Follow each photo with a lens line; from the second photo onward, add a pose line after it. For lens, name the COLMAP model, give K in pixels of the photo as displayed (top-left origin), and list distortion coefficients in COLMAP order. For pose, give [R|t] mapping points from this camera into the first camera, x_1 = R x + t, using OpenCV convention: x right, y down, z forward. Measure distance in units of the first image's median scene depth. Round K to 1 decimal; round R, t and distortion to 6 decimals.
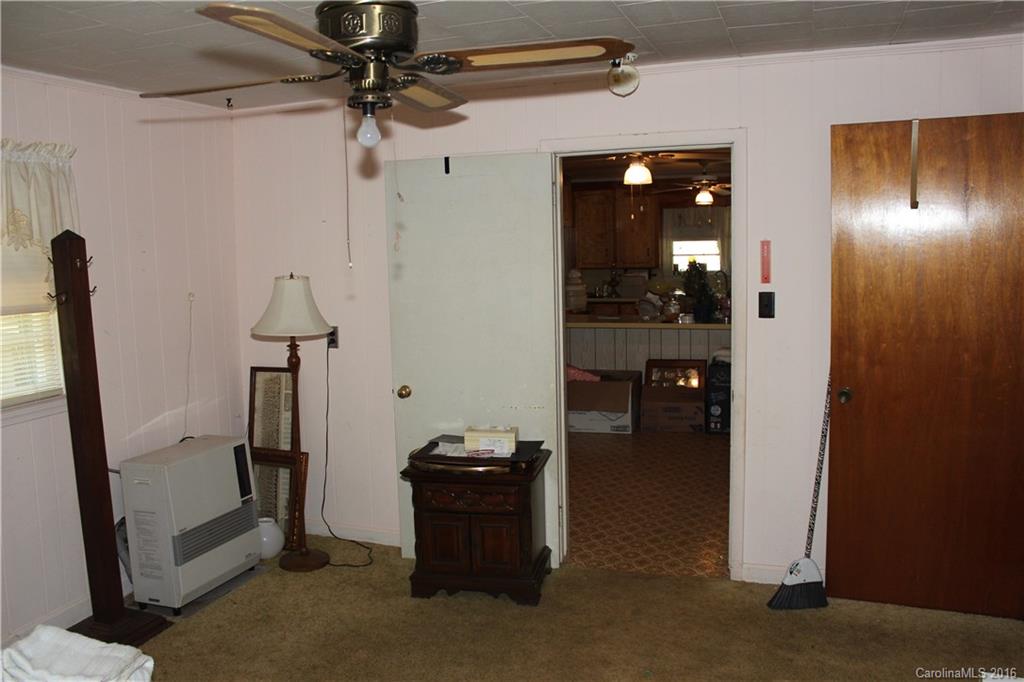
lens RADIAL K [[856.1, 0, 515.1], [0, 856.1, 339.7], [0, 0, 1]] dist [-0.016825, 0.000235]
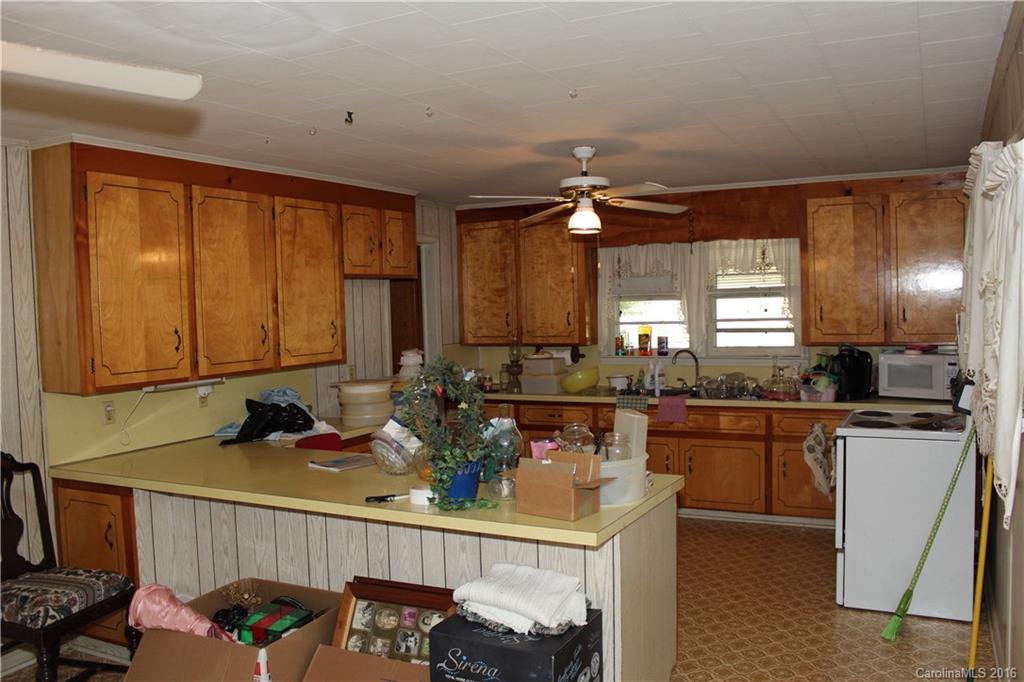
lens RADIAL K [[856.1, 0, 510.4], [0, 856.1, 347.7], [0, 0, 1]] dist [-0.016825, 0.000235]
pose [[0.990119, 0.001565, -0.140219, 0.198609], [-0.008890, 0.998627, -0.051624, -0.048864], [0.139946, 0.052360, 0.988774, 0.381279]]
